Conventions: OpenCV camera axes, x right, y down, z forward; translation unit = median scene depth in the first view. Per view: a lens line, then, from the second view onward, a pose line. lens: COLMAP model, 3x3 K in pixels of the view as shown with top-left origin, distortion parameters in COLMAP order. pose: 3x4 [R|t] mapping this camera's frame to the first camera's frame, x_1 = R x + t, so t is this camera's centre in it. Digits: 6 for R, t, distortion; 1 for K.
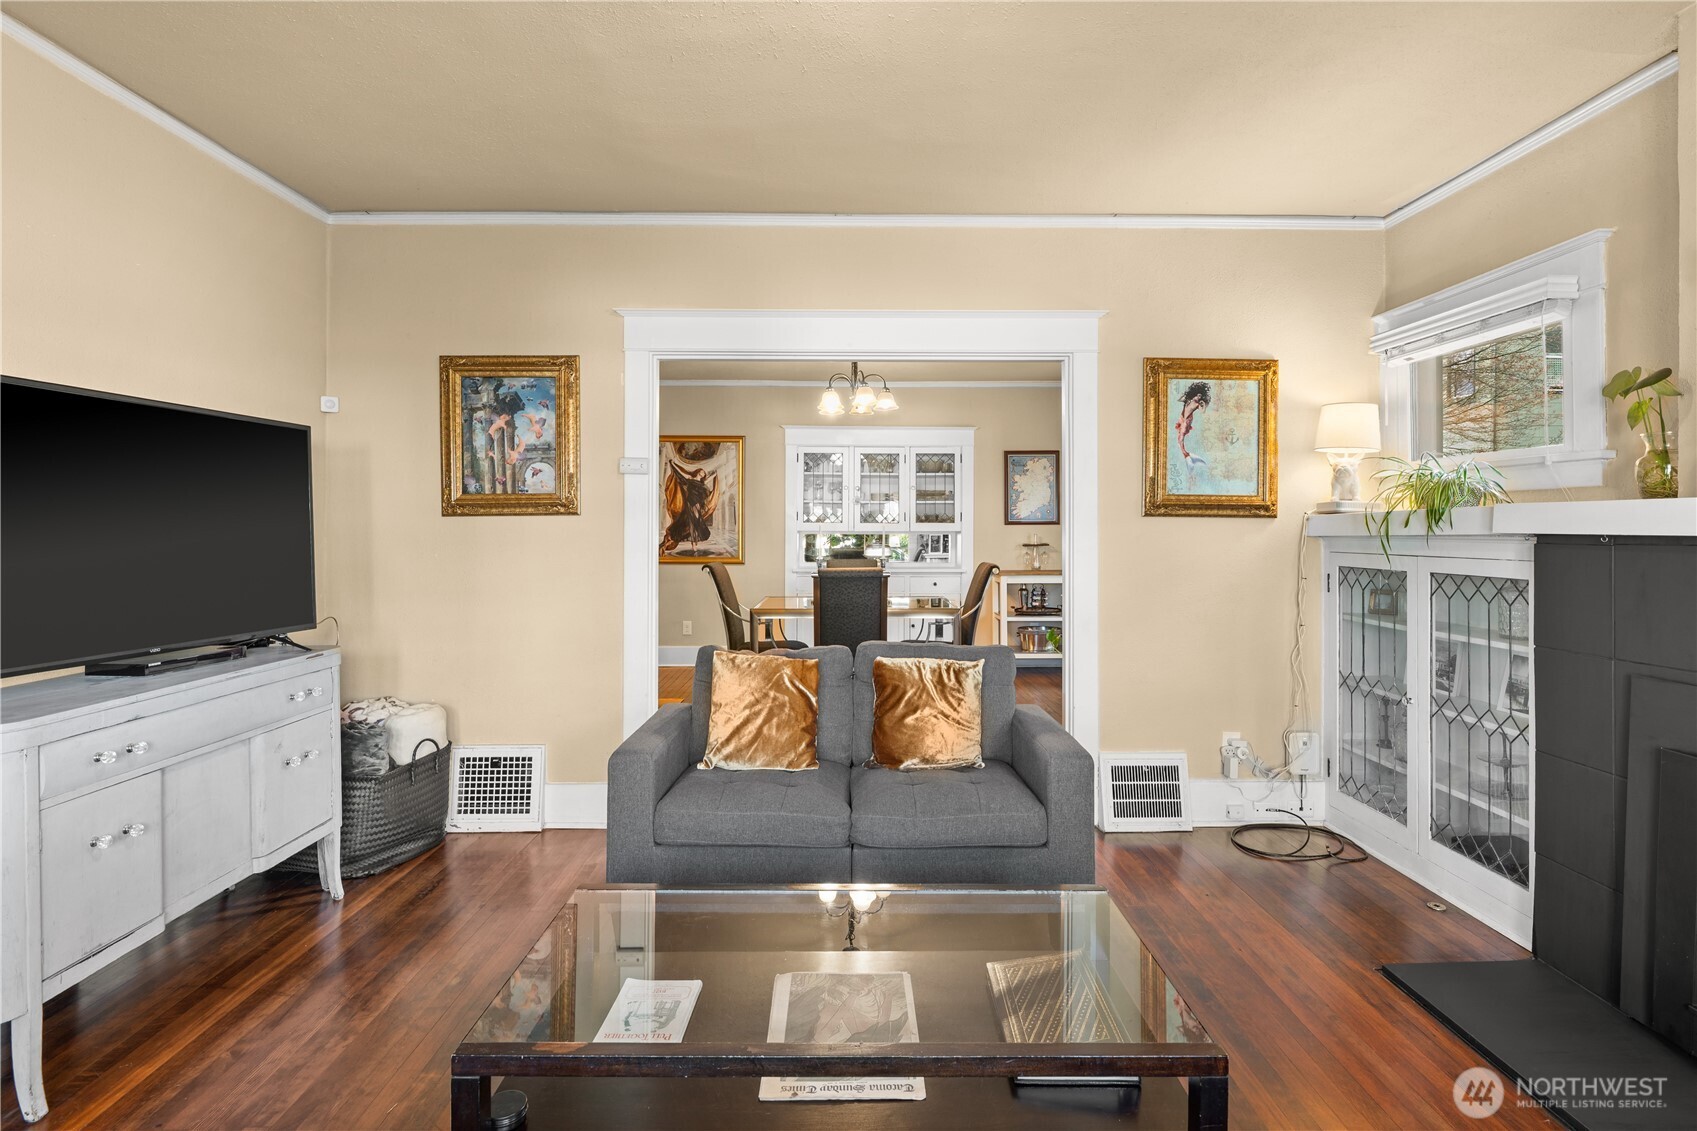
lens RADIAL K [[833.8, 0, 850.2], [0, 833.8, 523.9], [0, 0, 1]] dist [-0.002376, -0.000910]
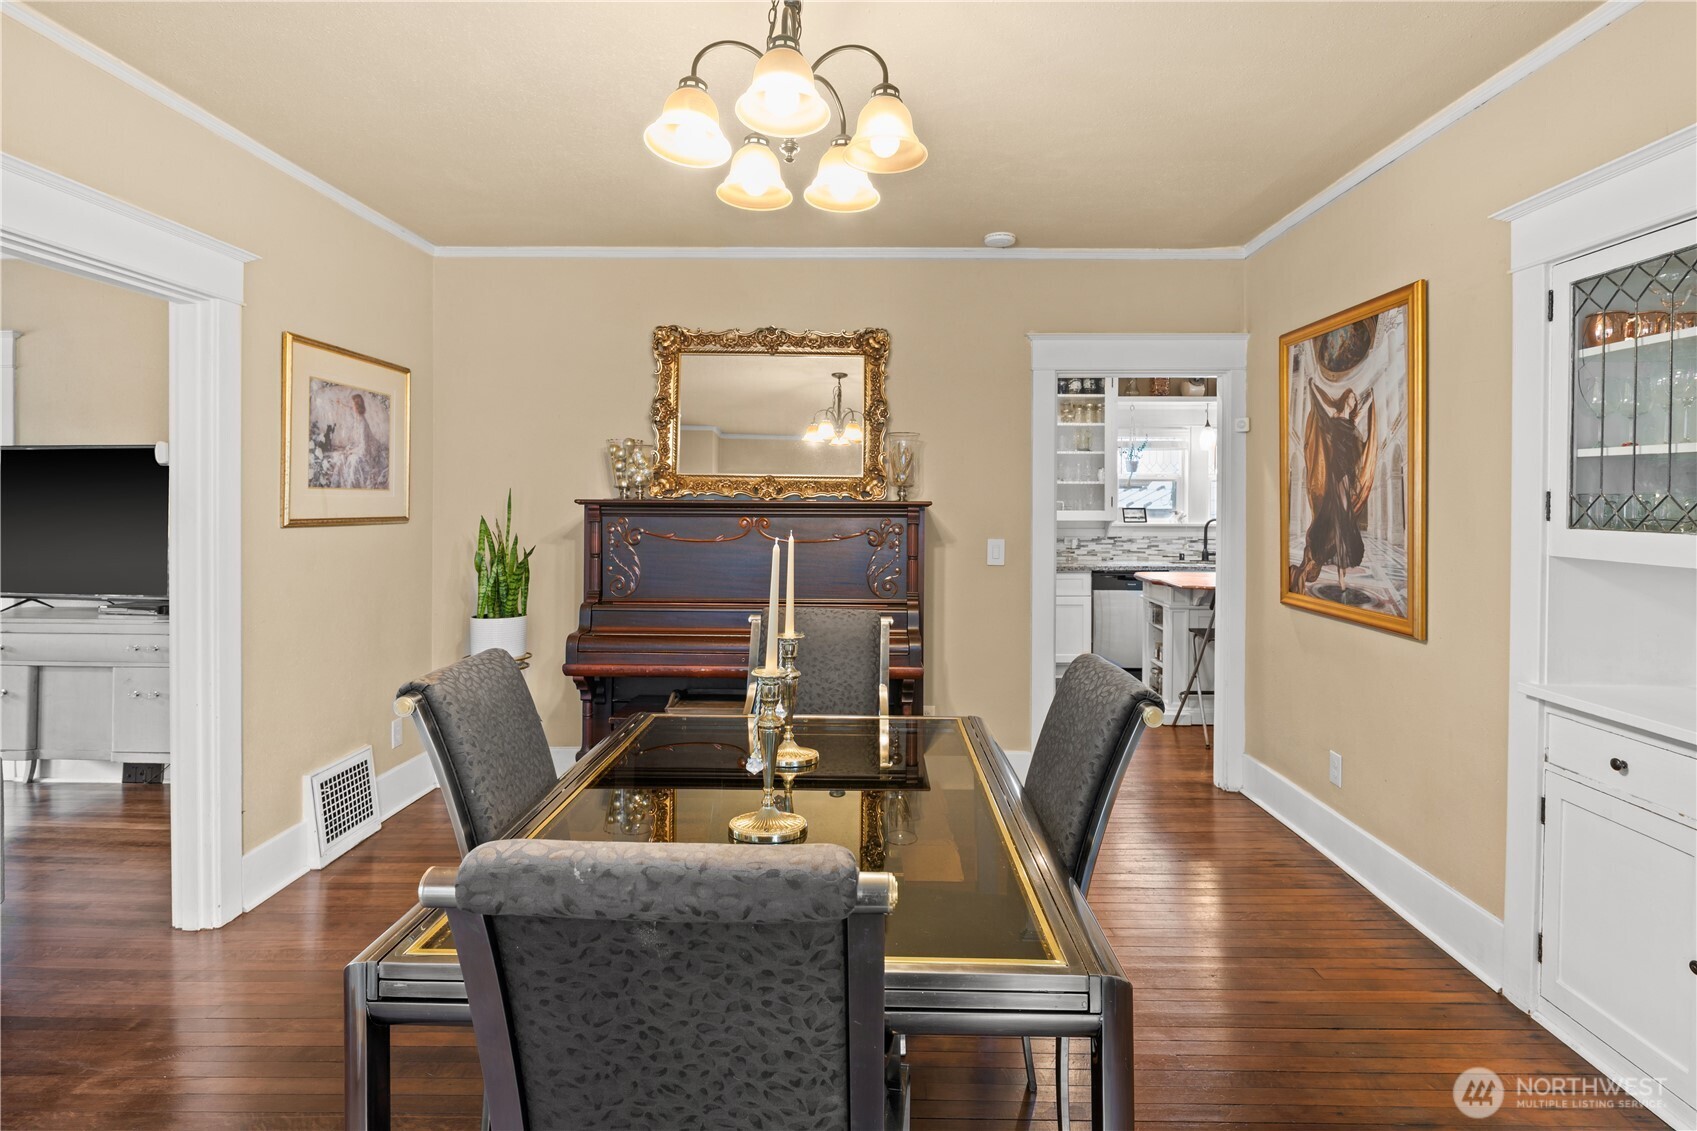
lens RADIAL K [[824.0, 0, 849.8], [0, 824.0, 511.4], [0, 0, 1]] dist [-0.000740, 0.000004]
pose [[-0.021532, 0.008844, -0.999729, 0.493484], [0.001247, 0.999960, 0.008819, -0.022362], [0.999767, -0.001057, -0.021542, 1.643557]]
